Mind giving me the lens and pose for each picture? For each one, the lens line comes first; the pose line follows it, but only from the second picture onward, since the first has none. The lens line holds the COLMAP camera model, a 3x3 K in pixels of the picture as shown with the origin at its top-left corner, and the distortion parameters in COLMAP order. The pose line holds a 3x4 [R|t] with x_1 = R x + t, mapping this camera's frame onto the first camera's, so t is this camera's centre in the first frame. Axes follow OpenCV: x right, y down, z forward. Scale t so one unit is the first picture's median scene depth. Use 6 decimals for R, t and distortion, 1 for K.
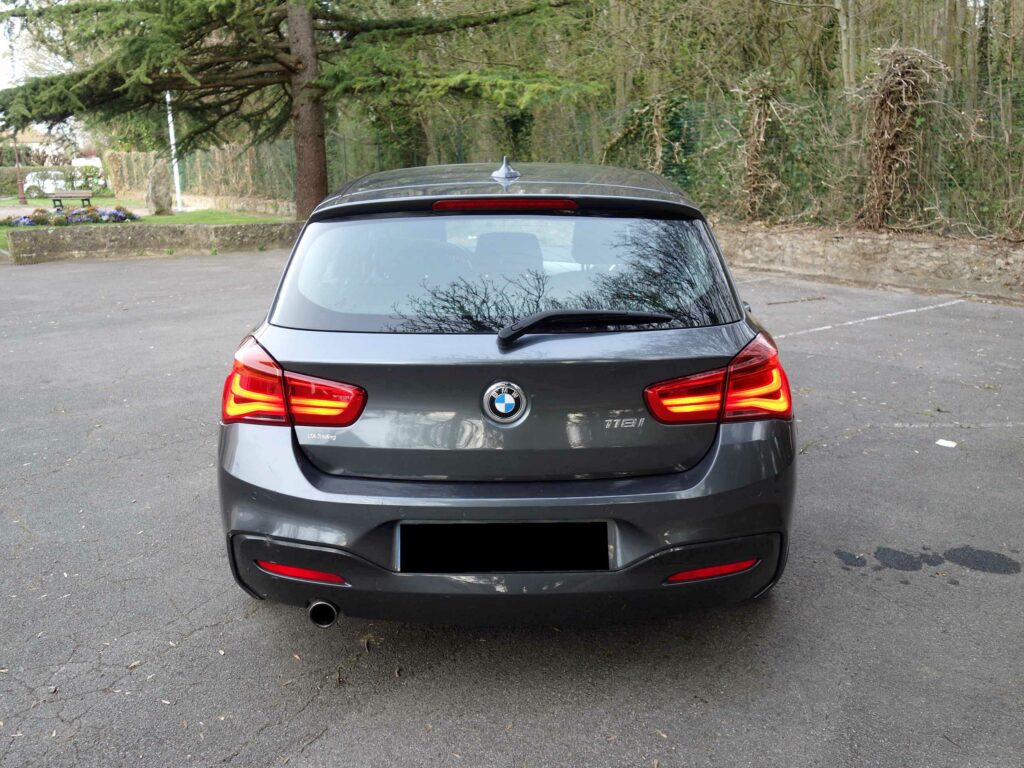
lens RADIAL K [[902.3, 0, 515.7], [0, 902.3, 386.6], [0, 0, 1]] dist [0.024693, -0.040653]
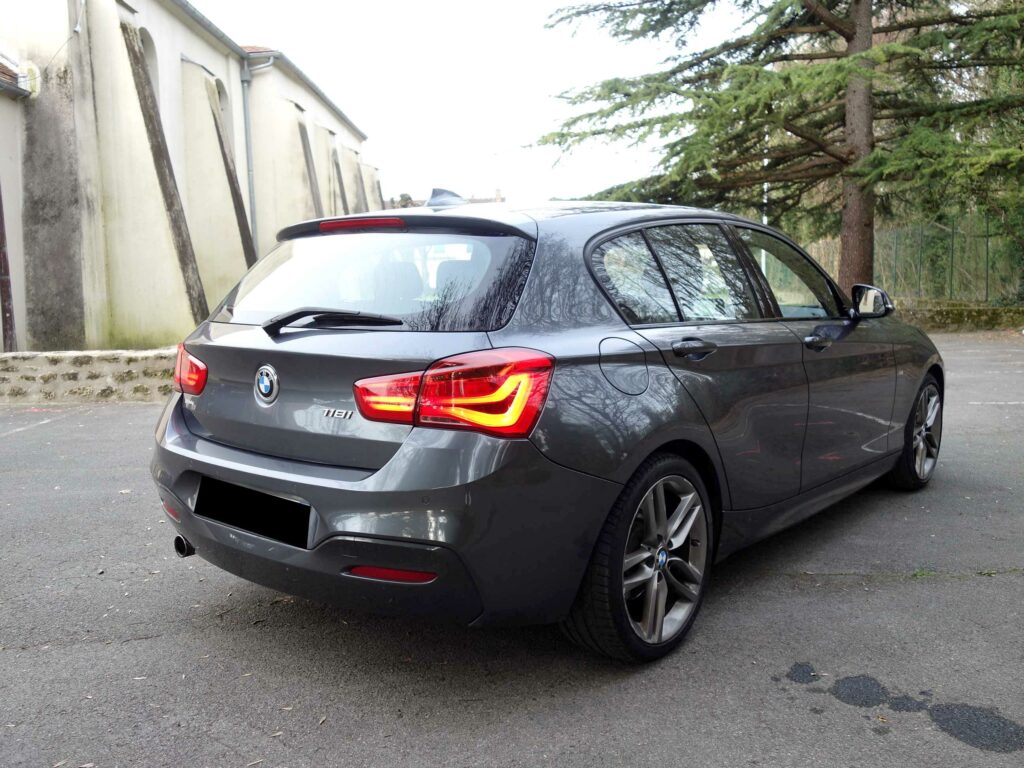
lens RADIAL K [[902.3, 0, 512.9], [0, 902.3, 384.5], [0, 0, 1]] dist [0.024693, -0.040653]
pose [[0.776176, 0.081468, -0.625231, 0.131639], [-0.149326, 0.987158, -0.056749, 0.005015], [0.612579, 0.137411, 0.778373, 0.040446]]
